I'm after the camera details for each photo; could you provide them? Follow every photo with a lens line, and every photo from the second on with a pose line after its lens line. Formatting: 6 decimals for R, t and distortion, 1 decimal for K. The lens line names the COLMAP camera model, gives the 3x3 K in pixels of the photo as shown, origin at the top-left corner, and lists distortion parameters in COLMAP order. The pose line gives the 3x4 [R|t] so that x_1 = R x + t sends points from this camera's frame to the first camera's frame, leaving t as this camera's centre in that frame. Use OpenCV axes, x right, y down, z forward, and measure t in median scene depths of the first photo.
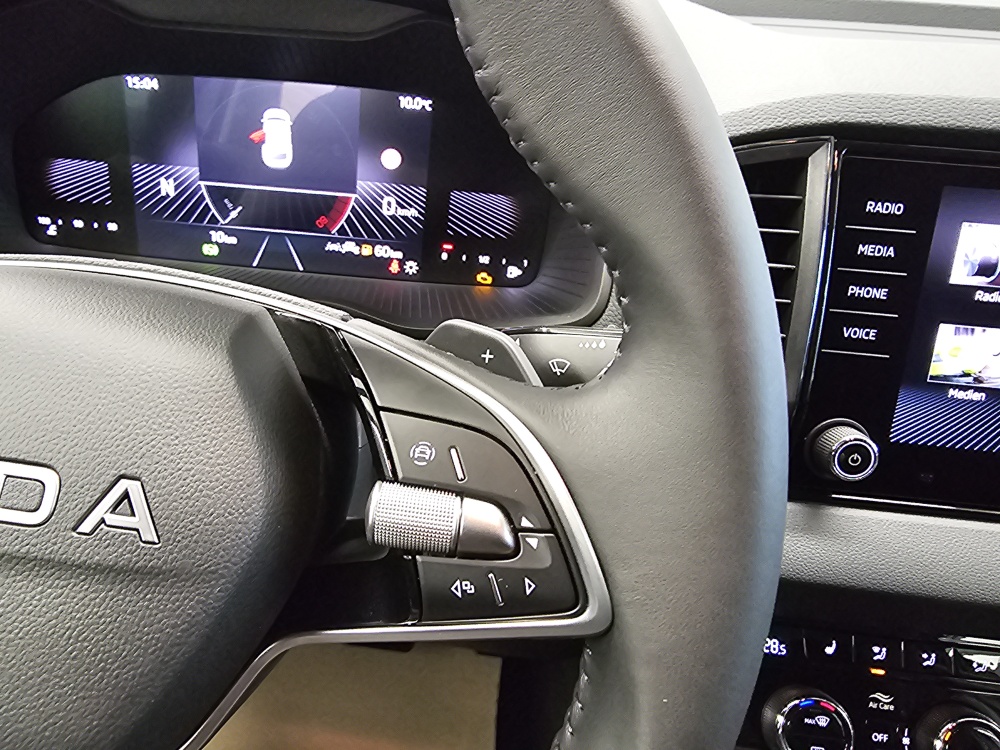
lens RADIAL K [[688.5, 0, 410.1], [0, 688.5, 372.6], [0, 0, 1]] dist [-0.007290, 0.001872]
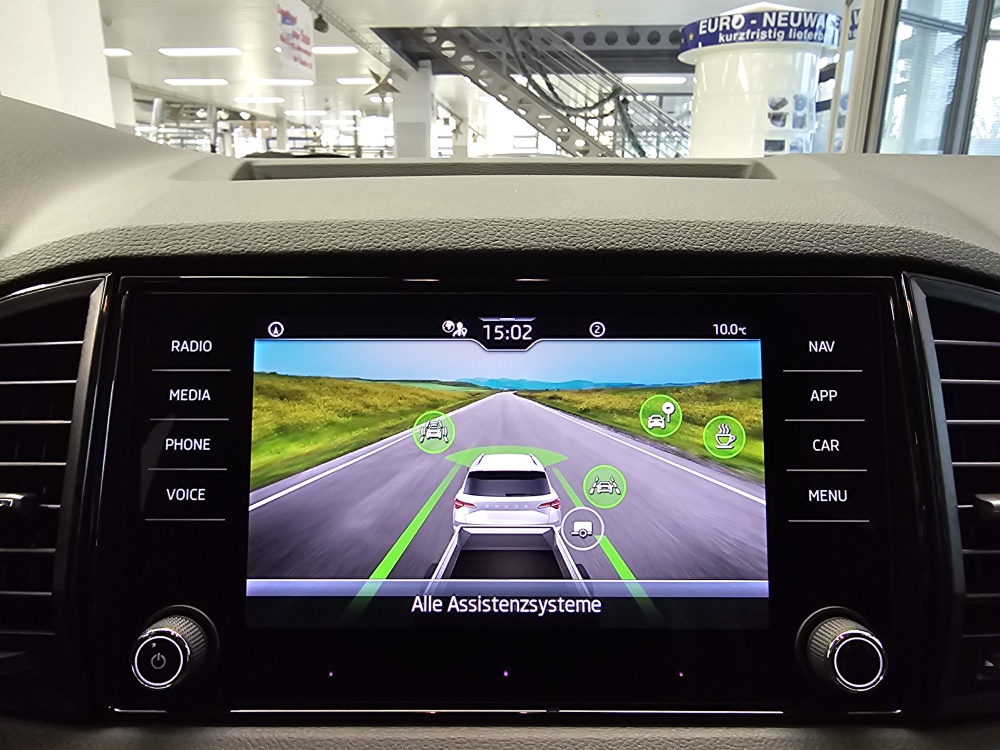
lens RADIAL K [[686.5, 0, 490.5], [0, 686.5, 373.3], [0, 0, 1]] dist [-0.004715, -0.000783]
pose [[0.993337, -0.075067, 0.087446, 0.689196], [0.095722, 0.959958, -0.263284, 0.039215], [-0.064180, 0.269900, 0.960747, 0.108515]]
